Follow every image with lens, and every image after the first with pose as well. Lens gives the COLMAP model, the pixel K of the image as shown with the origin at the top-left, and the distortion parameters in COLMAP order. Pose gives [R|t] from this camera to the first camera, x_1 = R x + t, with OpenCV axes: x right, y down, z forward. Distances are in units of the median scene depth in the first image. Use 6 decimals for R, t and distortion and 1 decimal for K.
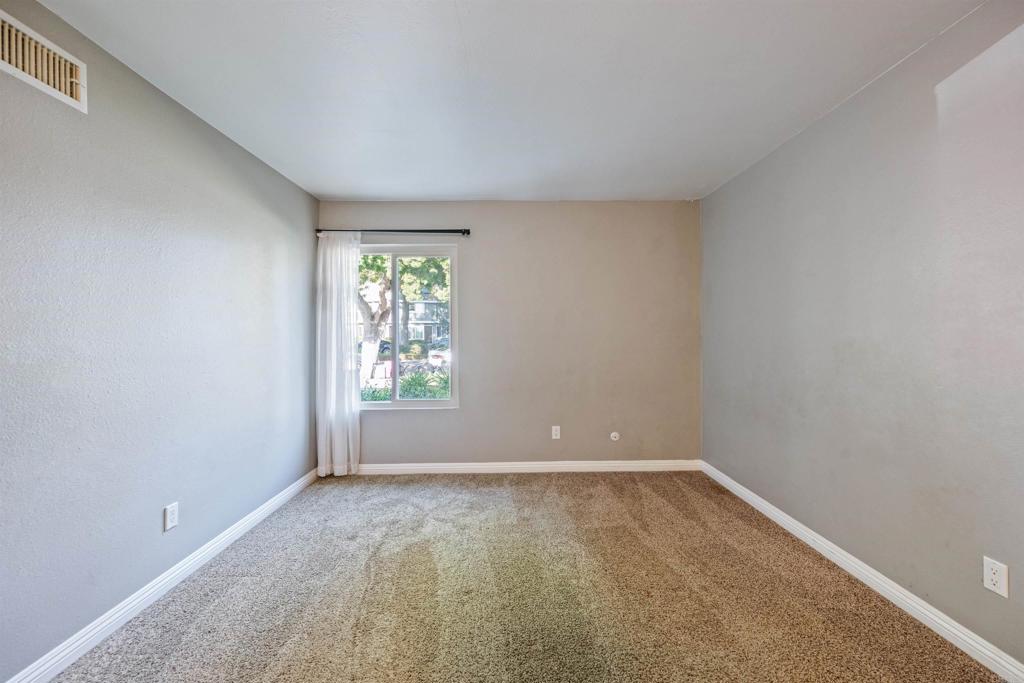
lens RADIAL K [[410.0, 0, 515.2], [0, 410.0, 340.4], [0, 0, 1]] dist [0.001433, 0.000134]
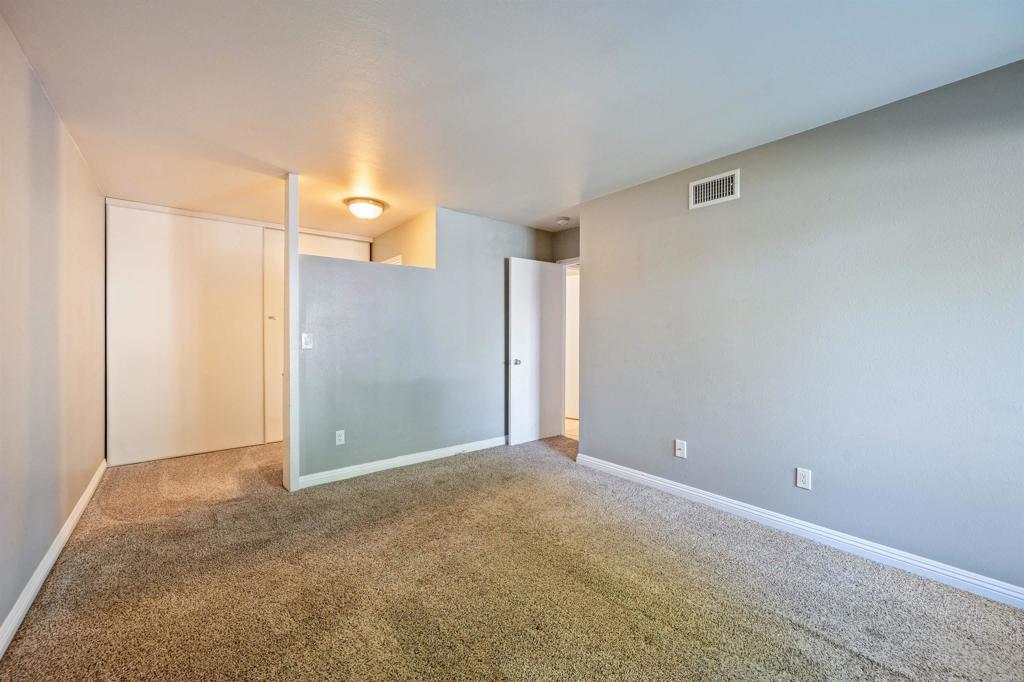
lens RADIAL K [[410.0, 0, 514.8], [0, 410.0, 334.3], [0, 0, 1]] dist [0.001433, 0.000134]
pose [[-0.790625, 0.004998, -0.612280, 0.600684], [-0.005123, 0.999878, 0.014777, -0.011564], [0.612279, 0.014820, -0.790503, 1.494447]]
